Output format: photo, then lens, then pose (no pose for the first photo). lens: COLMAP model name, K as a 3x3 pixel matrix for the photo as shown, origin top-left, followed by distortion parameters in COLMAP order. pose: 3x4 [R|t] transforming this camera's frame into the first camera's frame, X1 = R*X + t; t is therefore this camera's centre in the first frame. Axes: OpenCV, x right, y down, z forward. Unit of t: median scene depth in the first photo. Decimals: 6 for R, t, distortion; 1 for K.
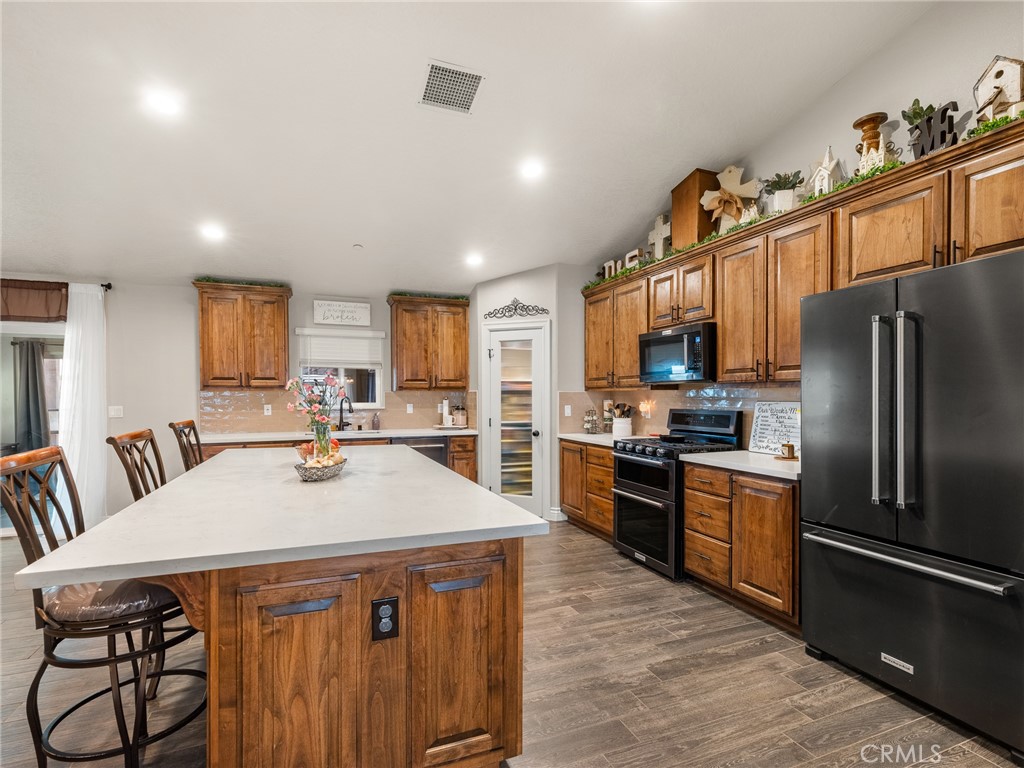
lens RADIAL K [[494.4, 0, 514.1], [0, 494.4, 403.4], [0, 0, 1]] dist [0.002760, -0.001578]
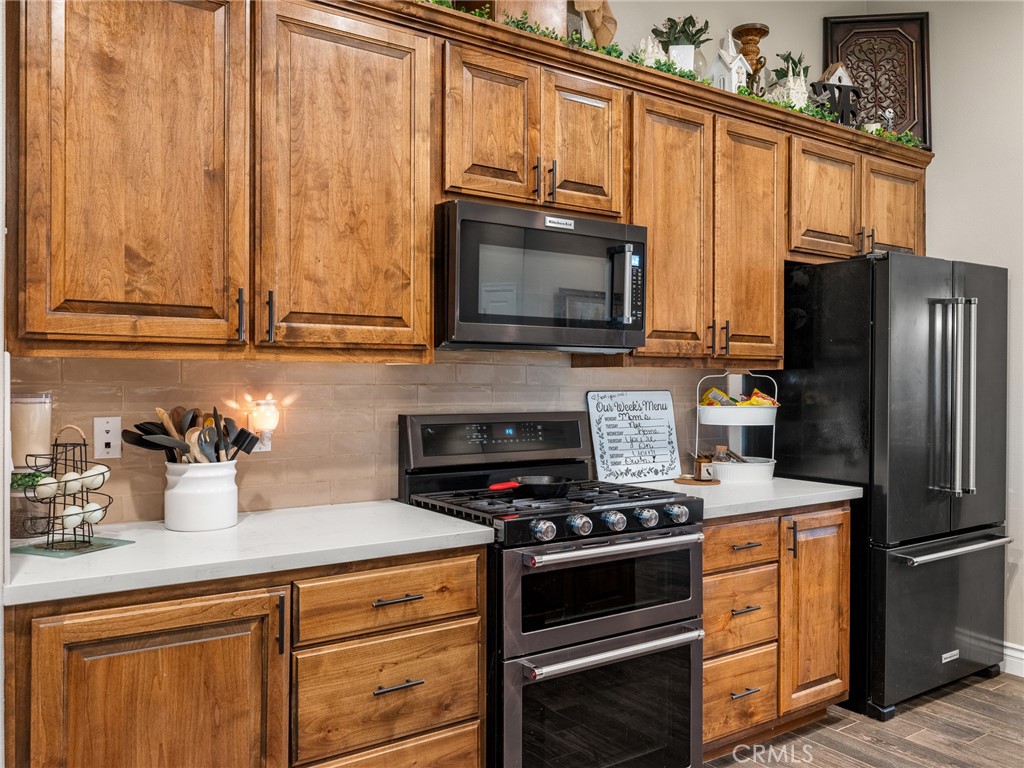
lens RADIAL K [[804.8, 0, 507.2], [0, 804.8, 389.4], [0, 0, 1]] dist [-0.002065, 0.000152]
pose [[-0.207355, -0.003370, 0.978260, -0.259404], [0.015543, 0.999856, 0.006739, -0.010549], [-0.978142, 0.016602, -0.207272, 0.953224]]
